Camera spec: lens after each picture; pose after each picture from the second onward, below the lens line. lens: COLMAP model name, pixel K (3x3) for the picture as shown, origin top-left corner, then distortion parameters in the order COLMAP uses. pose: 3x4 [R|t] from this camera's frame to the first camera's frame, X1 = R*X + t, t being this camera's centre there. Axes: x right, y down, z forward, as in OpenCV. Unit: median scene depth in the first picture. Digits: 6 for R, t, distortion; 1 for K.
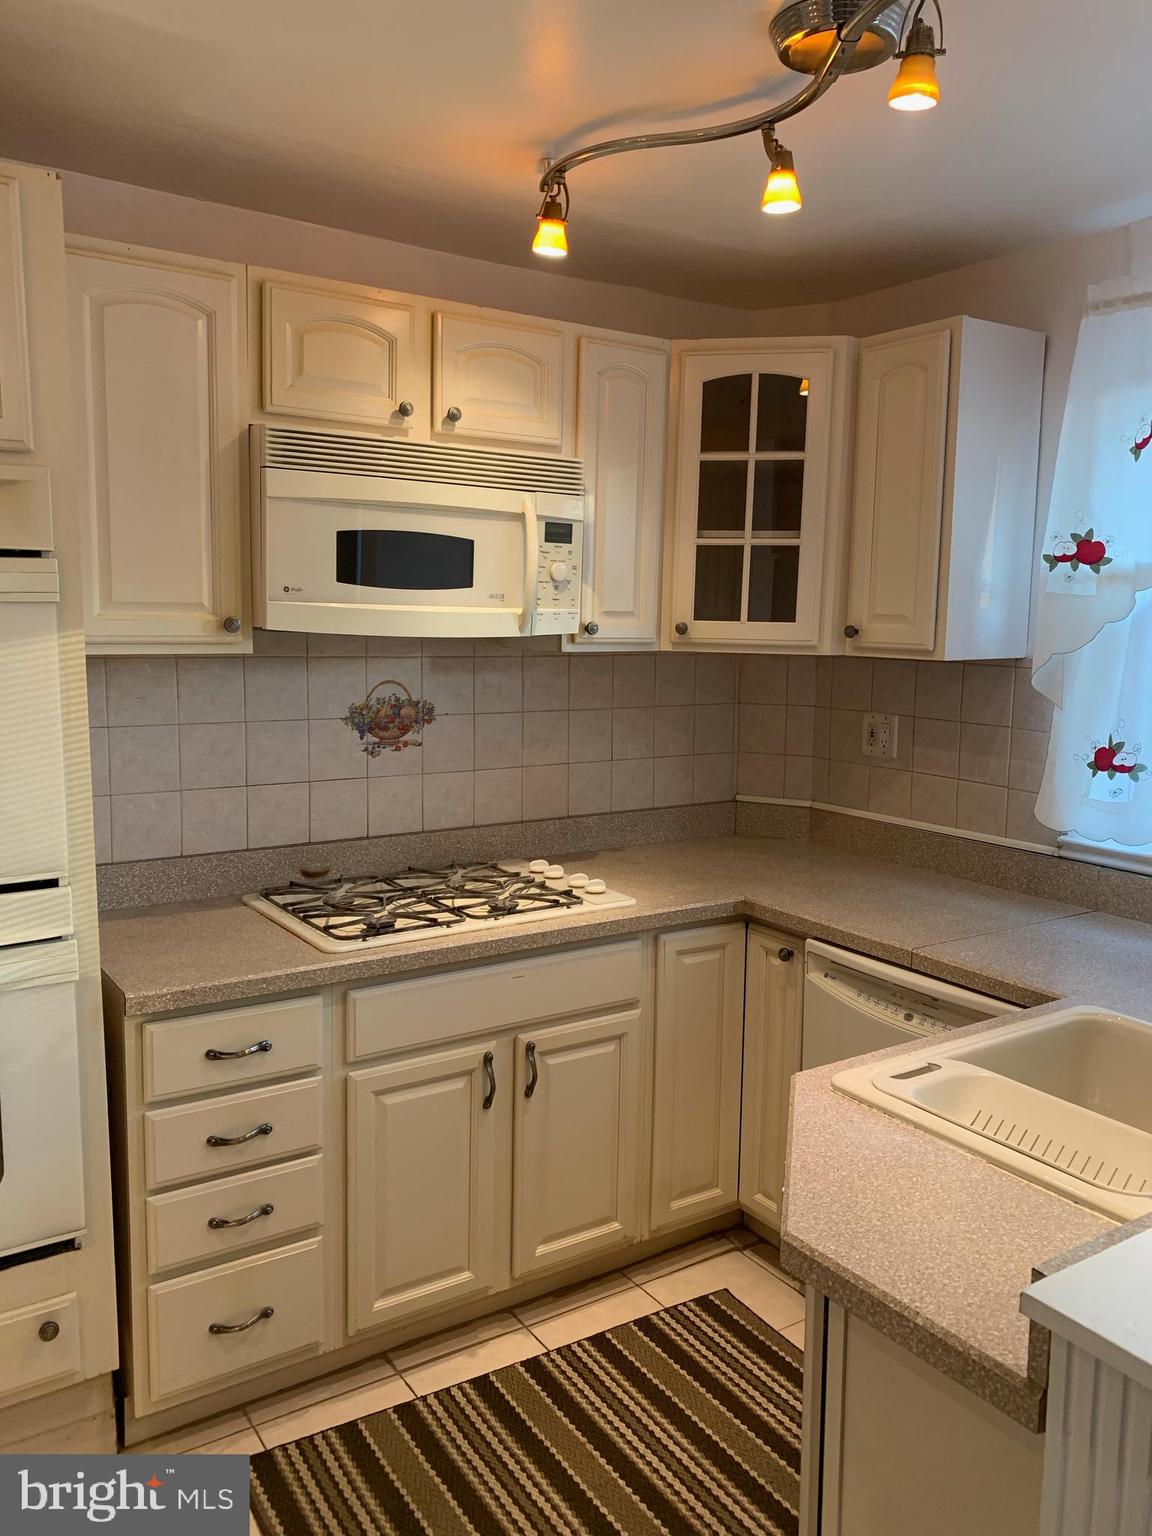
lens RADIAL K [[1173.4, 0, 571.4], [0, 1173.4, 770.1], [0, 0, 1]] dist [0.020825, -0.034445]
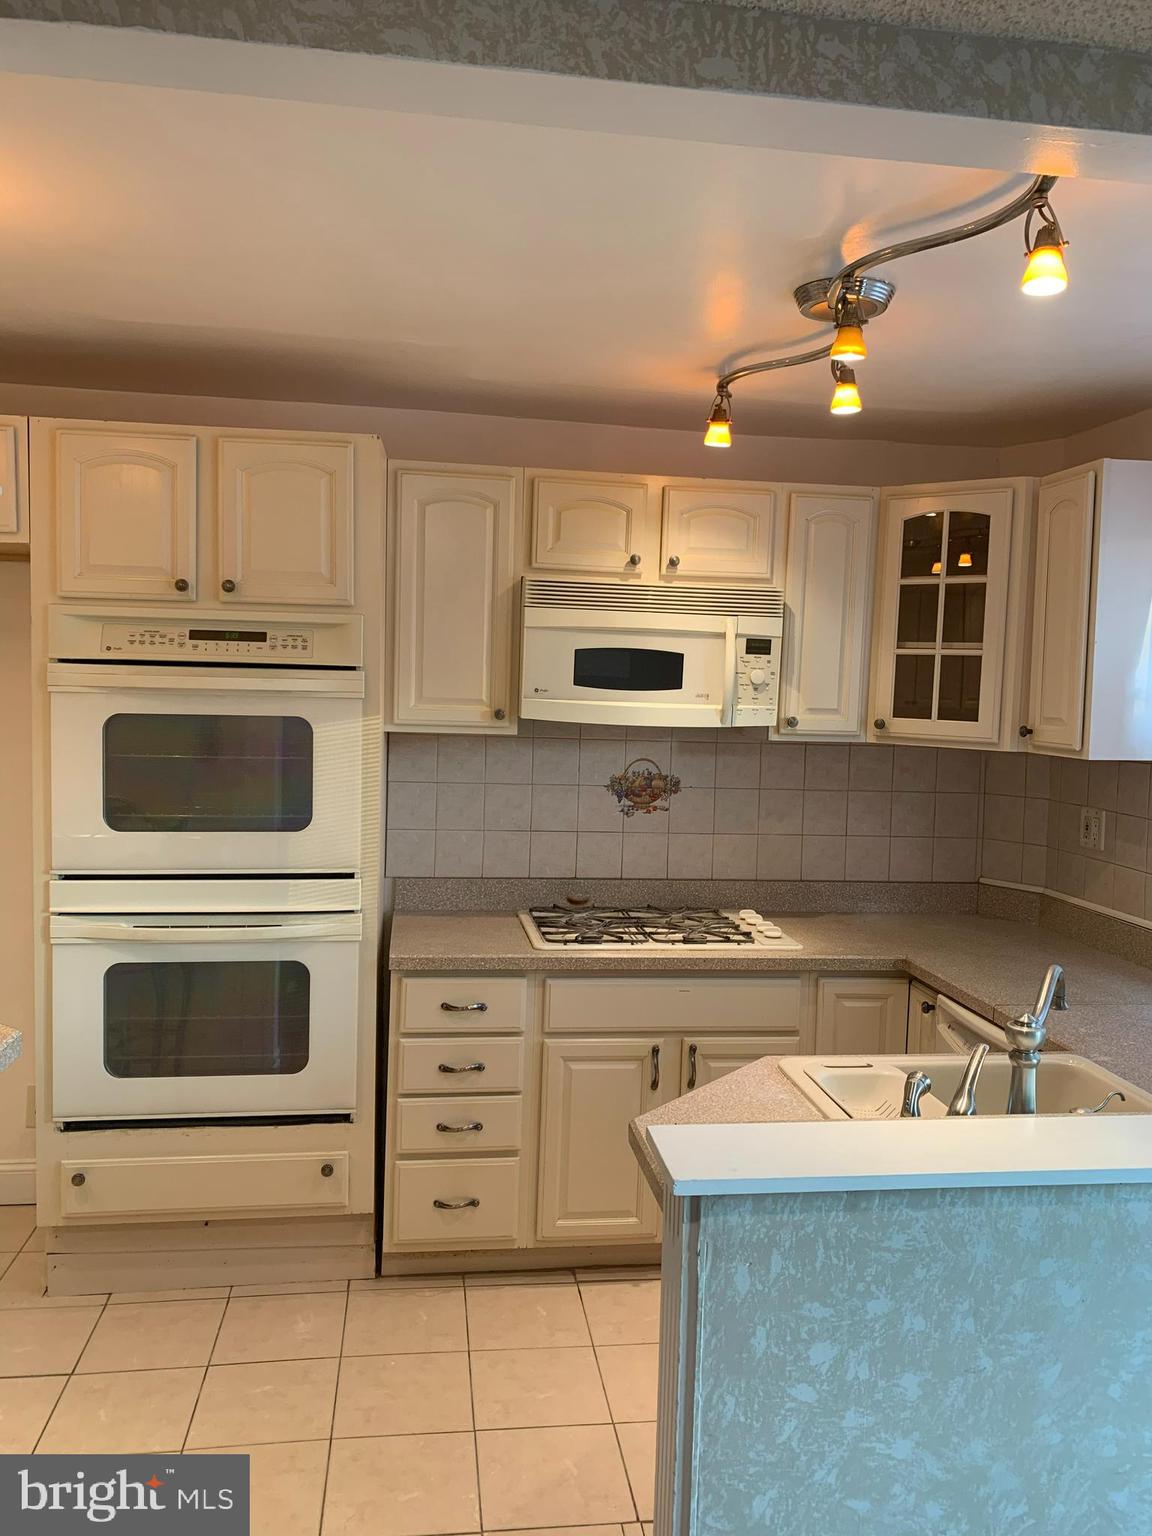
lens RADIAL K [[1173.4, 0, 579.9], [0, 1173.4, 770.0], [0, 0, 1]] dist [0.020825, -0.034445]
pose [[0.898440, 0.043301, -0.436957, 0.399929], [-0.075165, 0.995604, -0.055890, 0.015777], [0.432616, 0.083058, 0.897744, -0.220874]]
